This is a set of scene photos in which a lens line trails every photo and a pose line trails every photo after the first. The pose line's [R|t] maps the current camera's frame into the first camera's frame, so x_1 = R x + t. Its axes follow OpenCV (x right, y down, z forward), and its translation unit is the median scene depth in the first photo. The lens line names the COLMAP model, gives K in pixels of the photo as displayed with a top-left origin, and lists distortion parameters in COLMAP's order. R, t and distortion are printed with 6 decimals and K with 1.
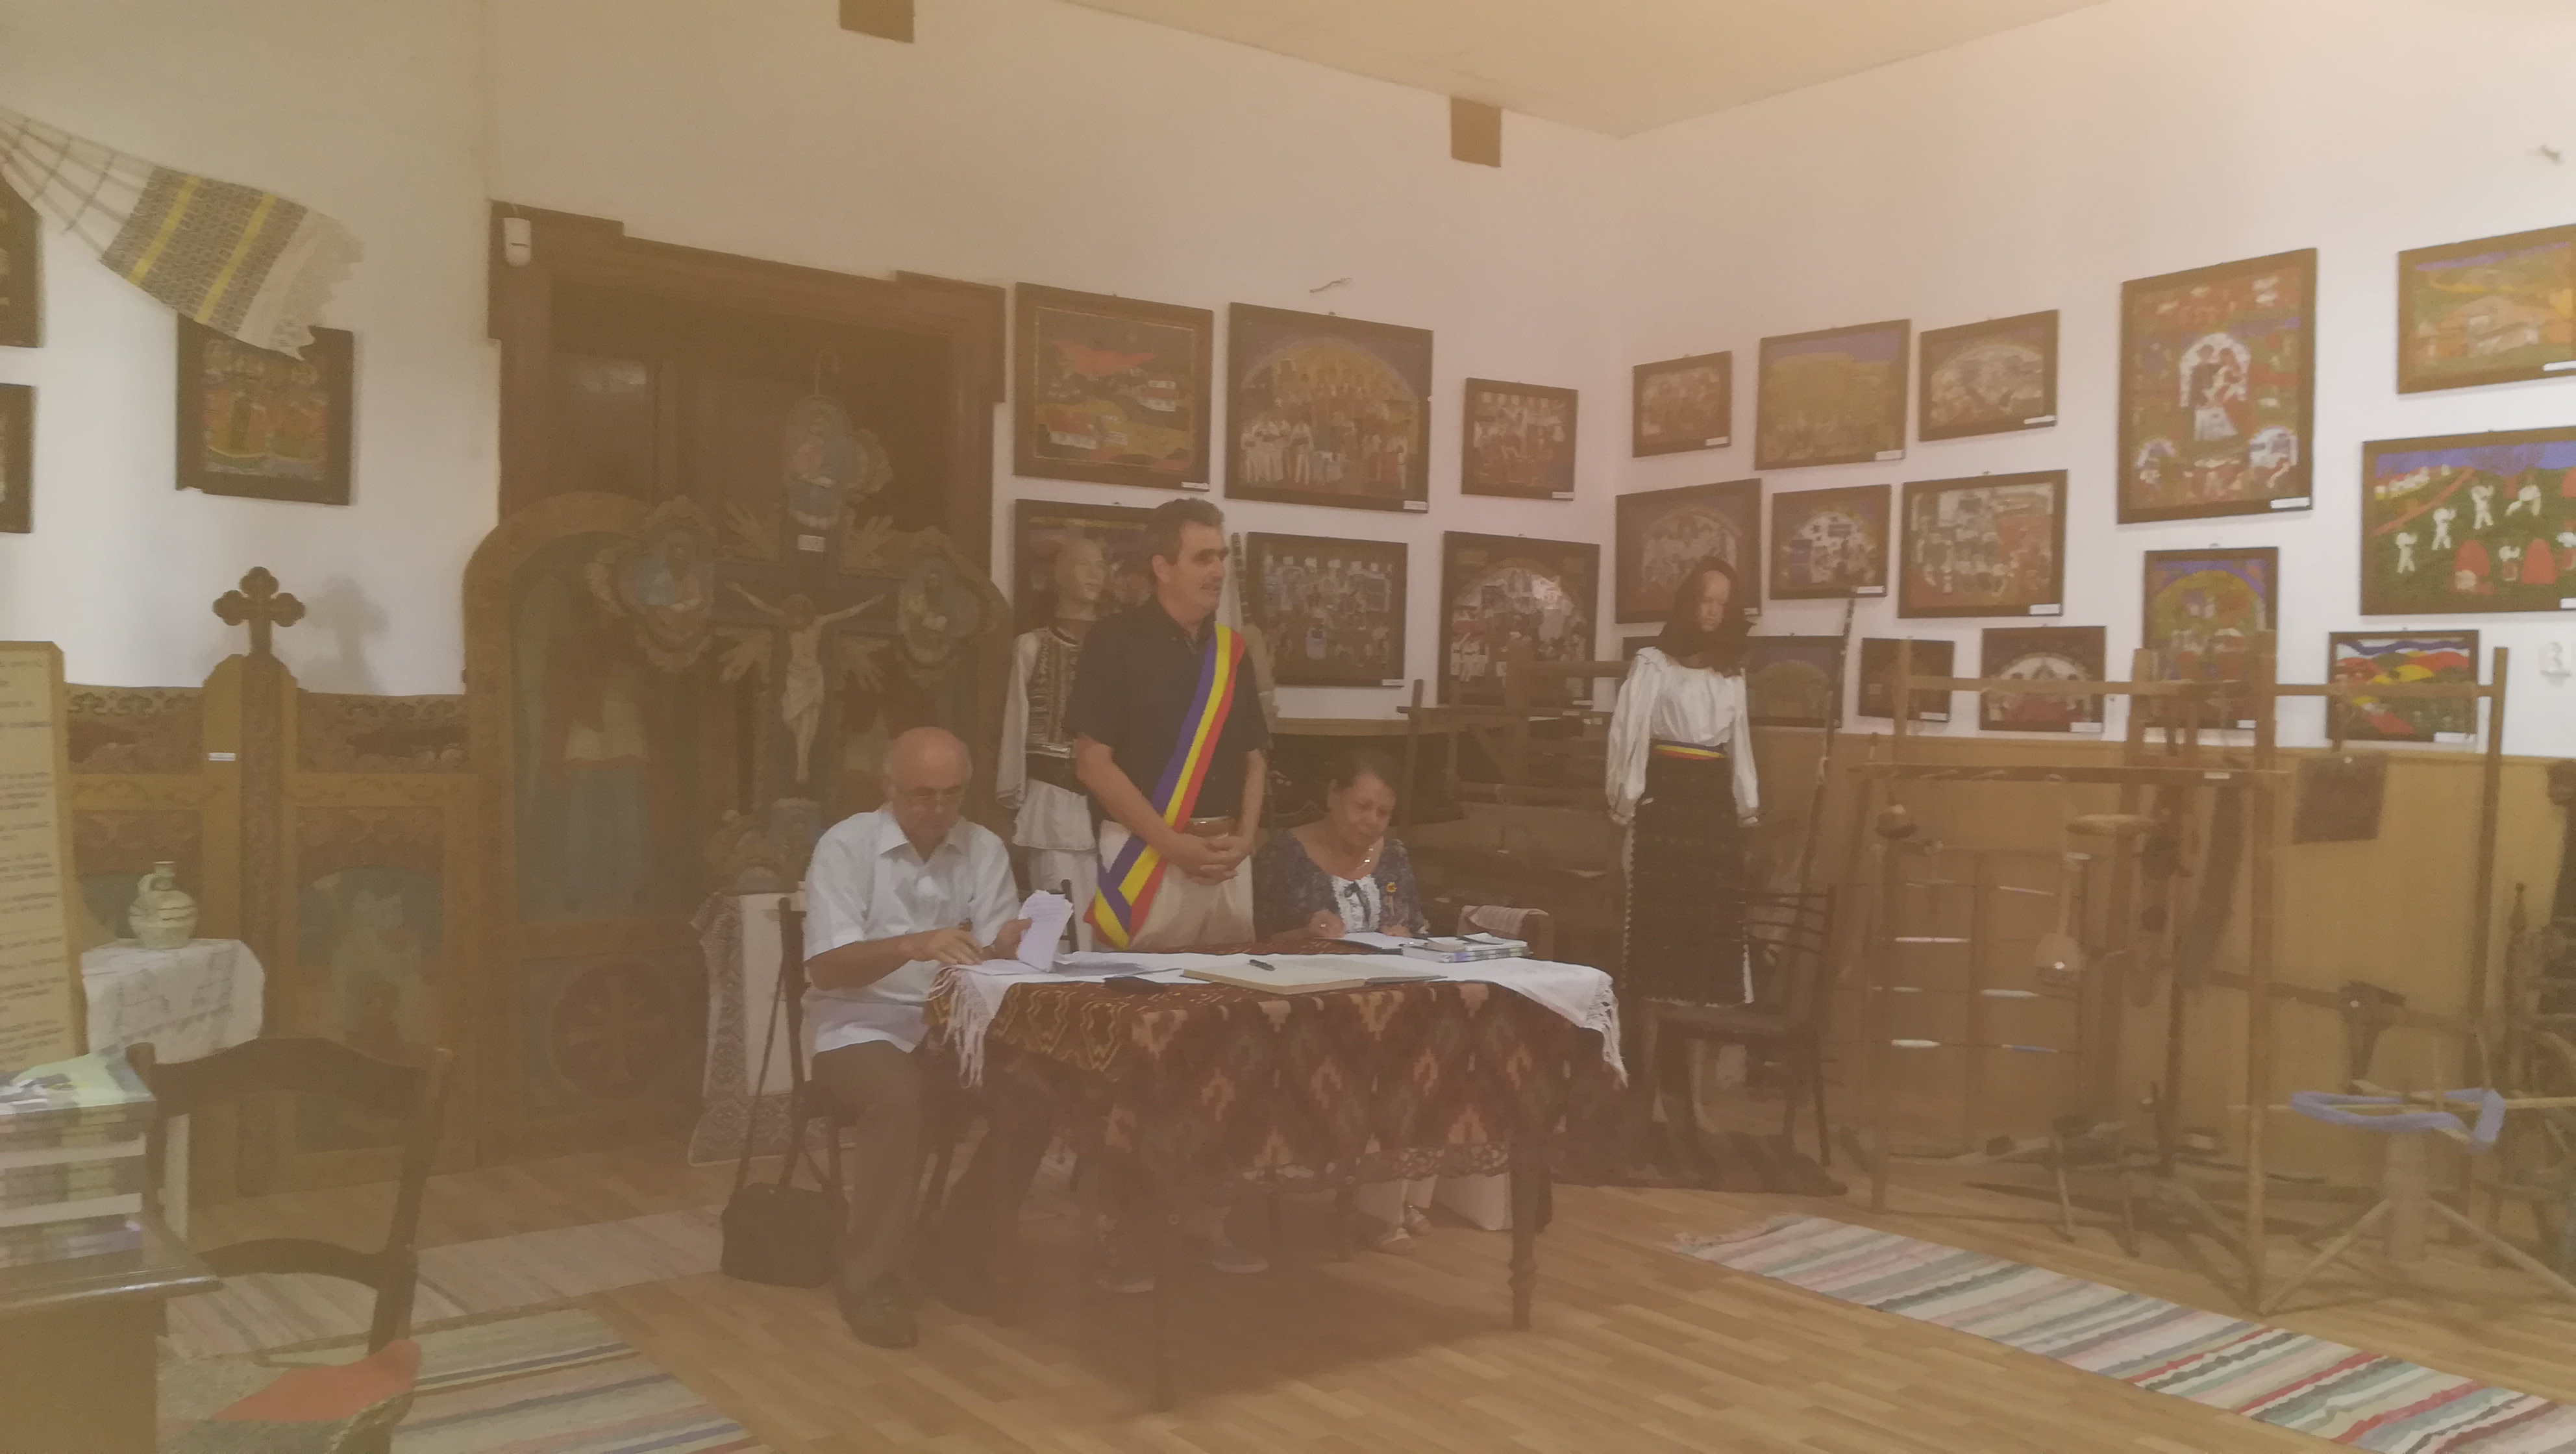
lens RADIAL K [[1974.7, 0, 1282.6], [0, 1974.7, 758.2], [0, 0, 1]] dist [0.075353, -0.108510]
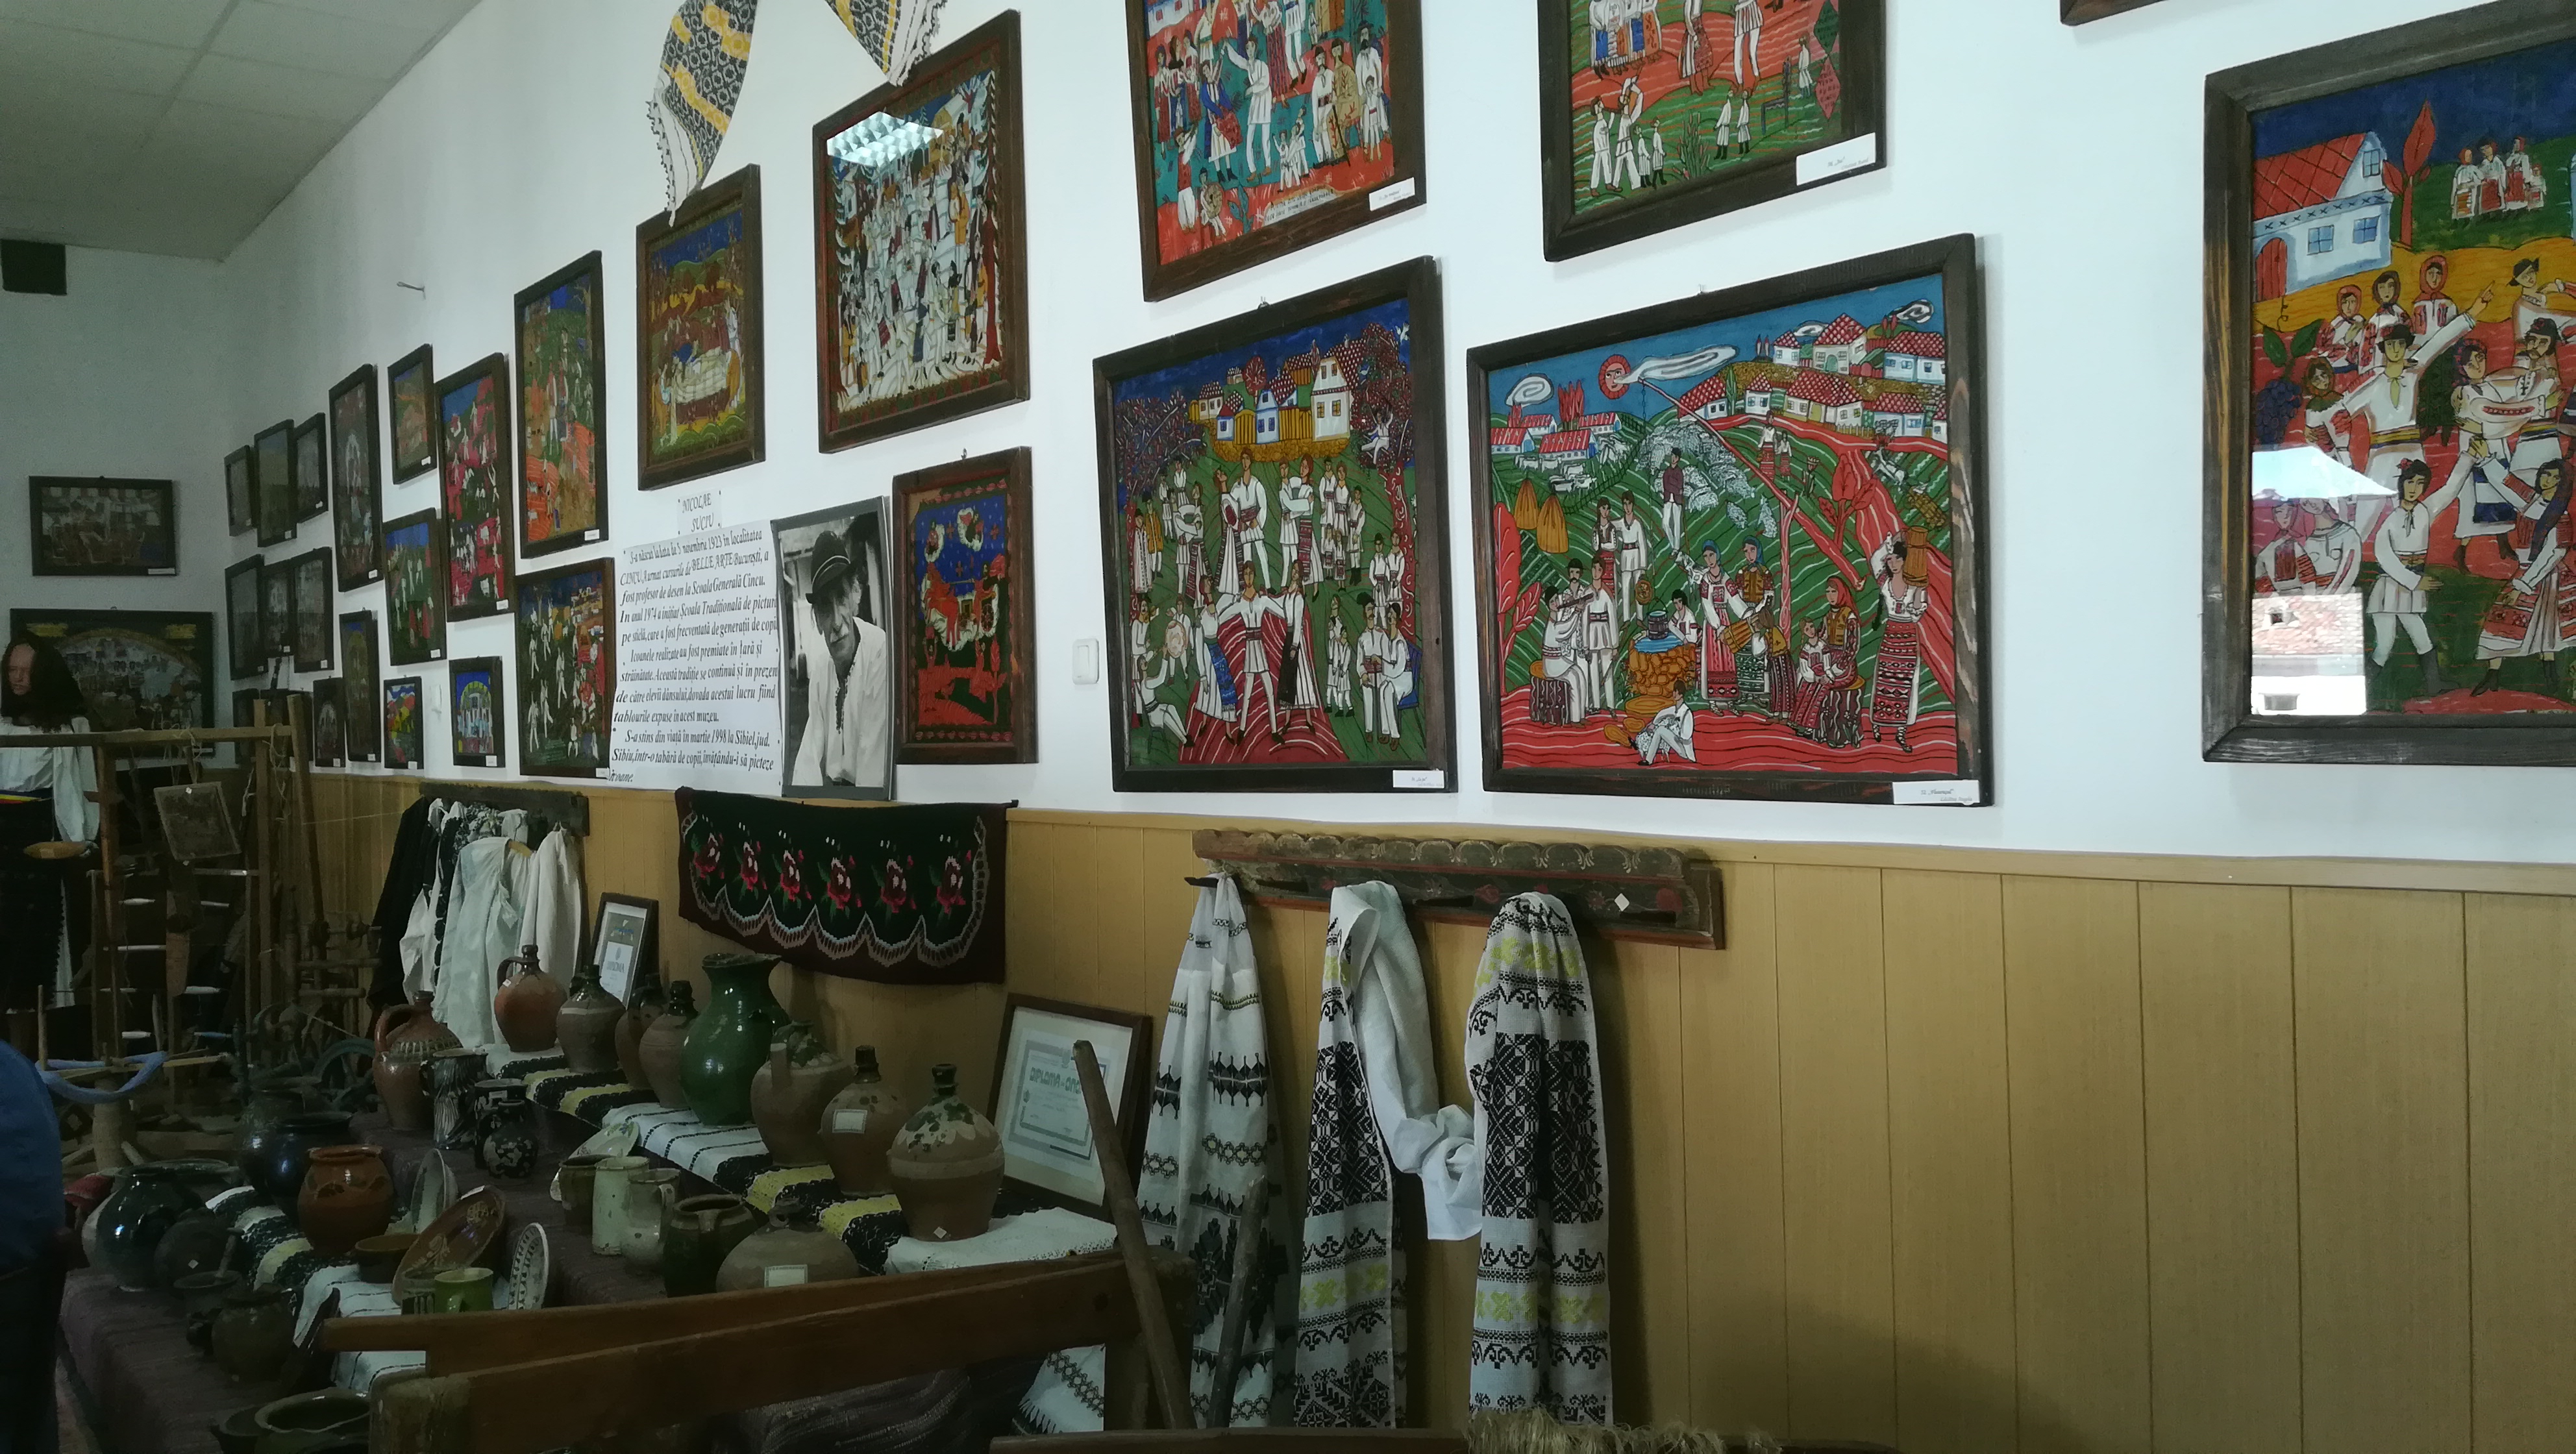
lens RADIAL K [[1974.7, 0, 1254.2], [0, 1974.7, 745.9], [0, 0, 1]] dist [0.075353, -0.108510]
pose [[0.999098, -0.041865, -0.007123, 1.097127], [0.041754, 0.999014, -0.015079, 0.017531], [0.007748, 0.014768, 0.999861, -0.219335]]
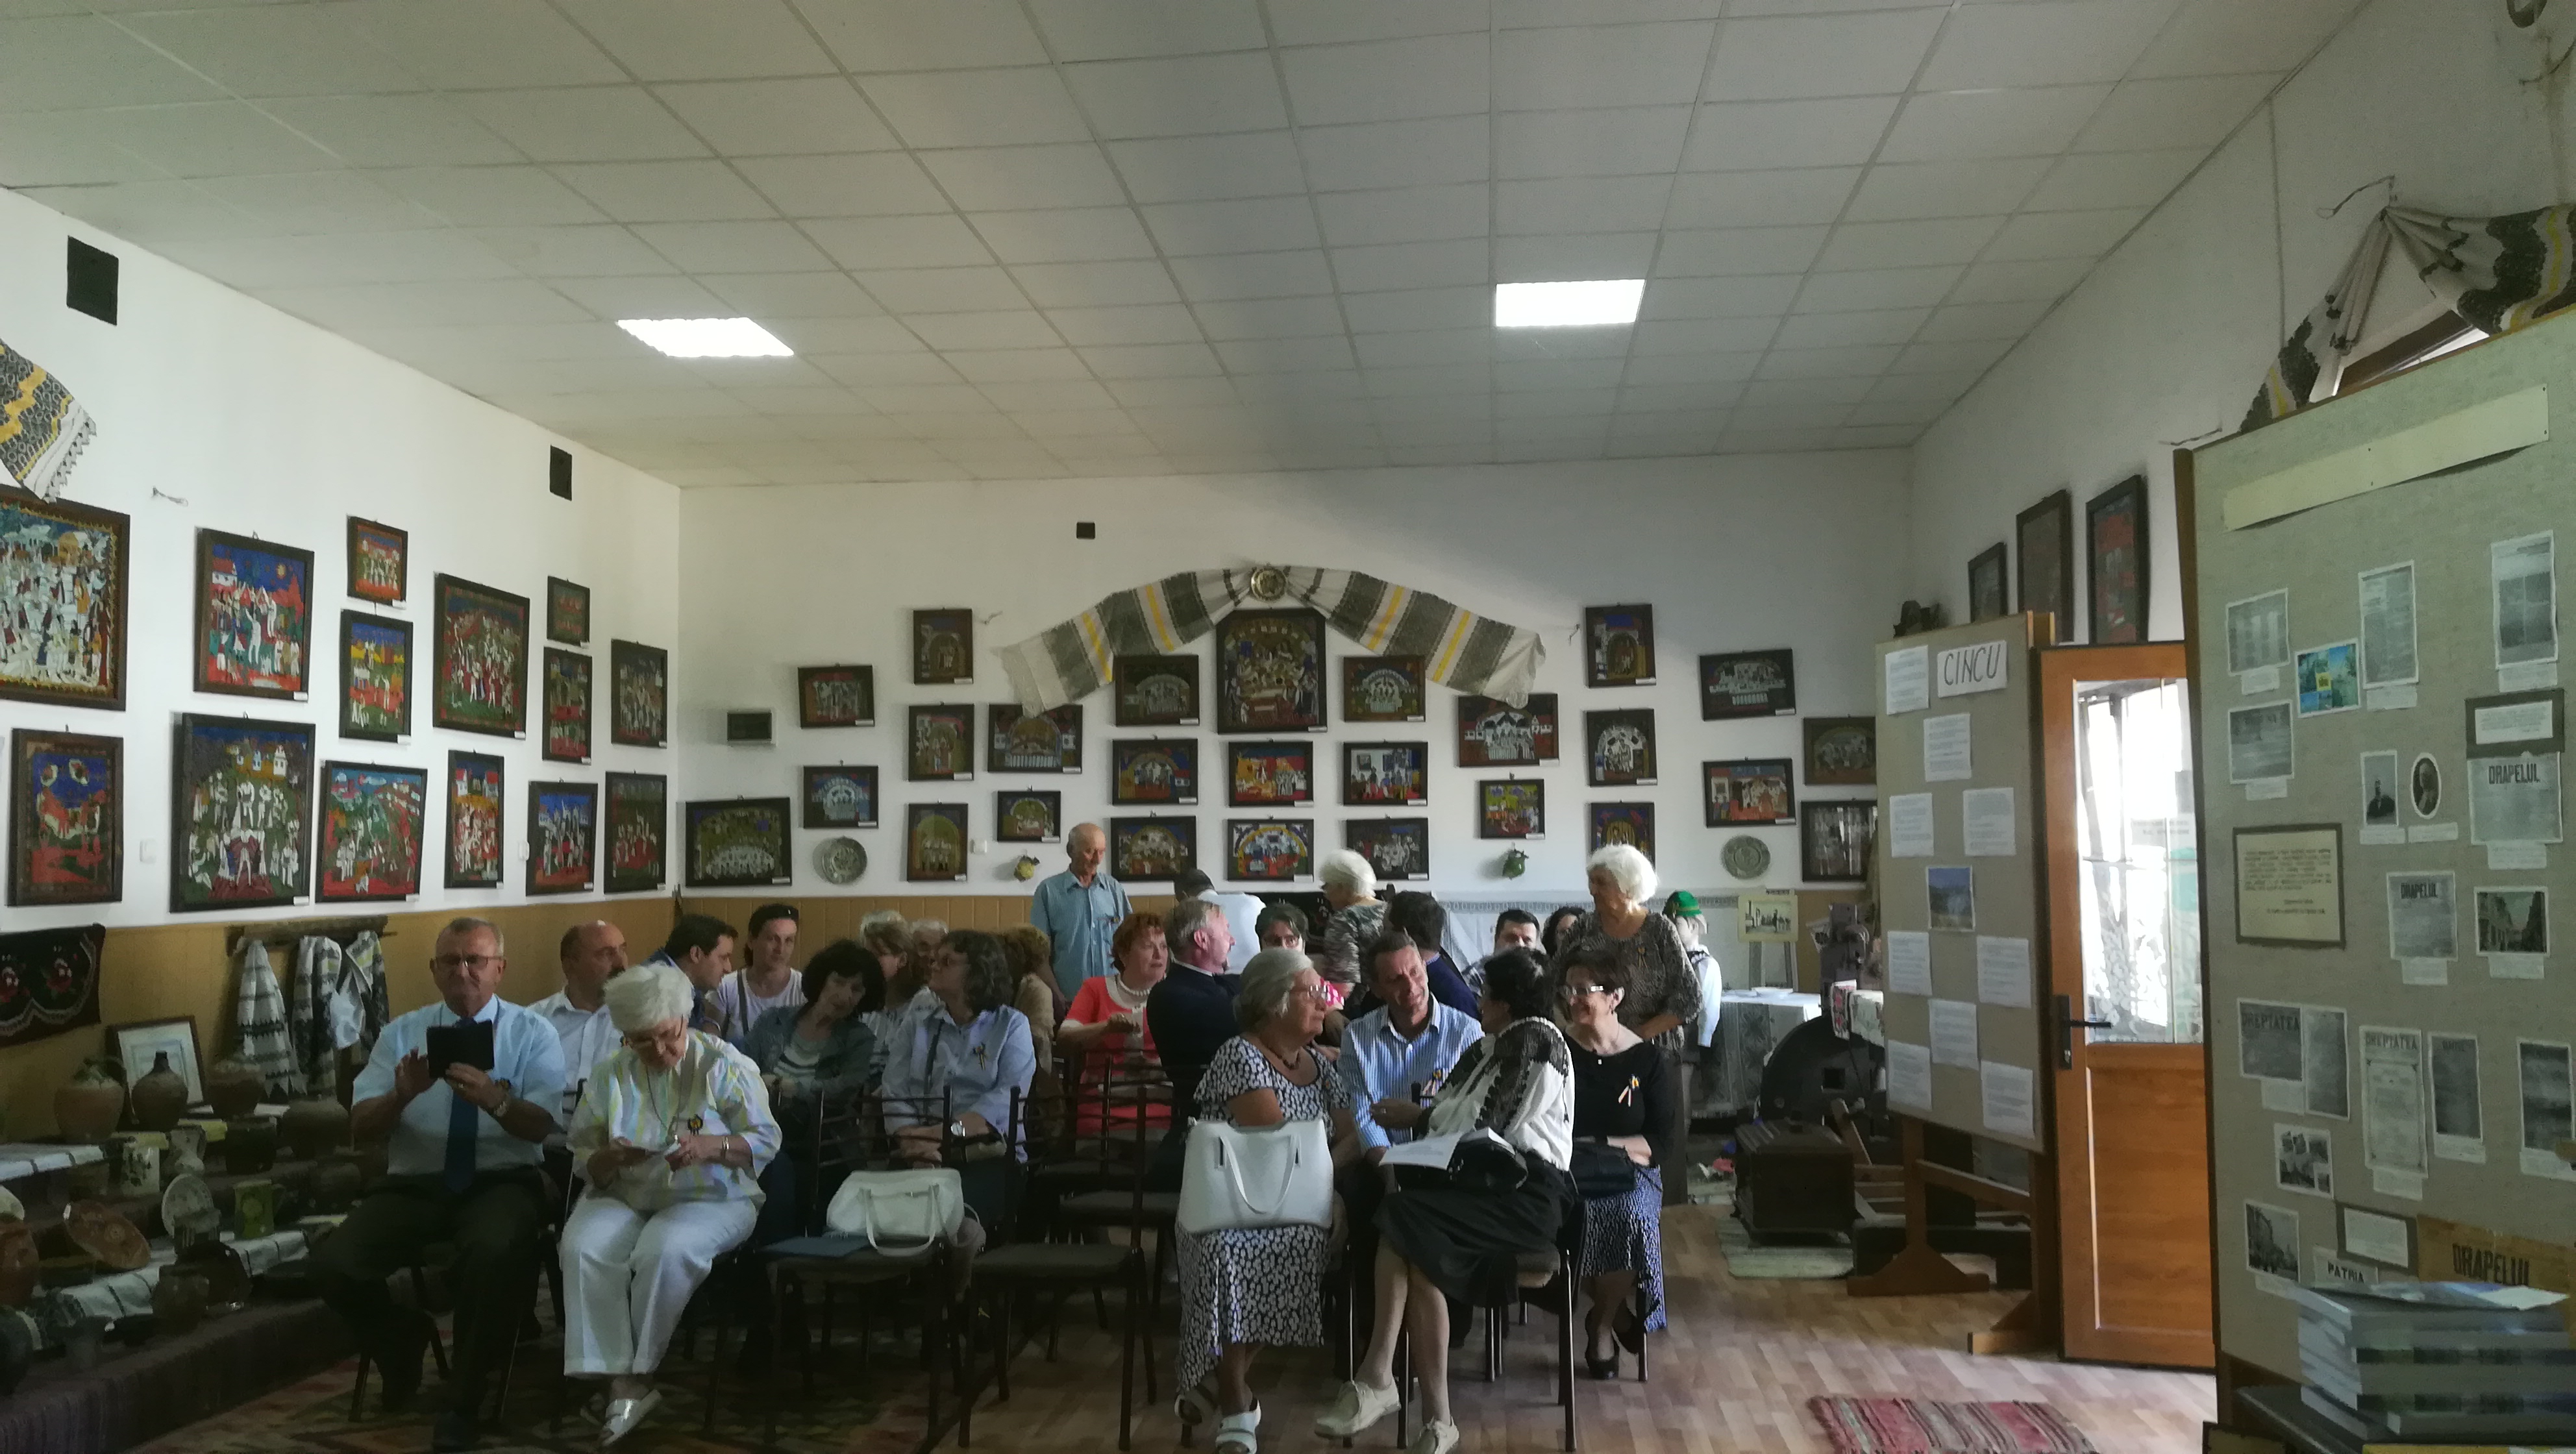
lens RADIAL K [[1974.7, 0, 1303.0], [0, 1974.7, 763.8], [0, 0, 1]] dist [0.075353, -0.108510]
pose [[-0.728654, 0.012287, 0.684772, -0.344561], [0.005021, 0.999908, -0.012598, -0.054882], [-0.684864, -0.005741, -0.728648, 0.808097]]
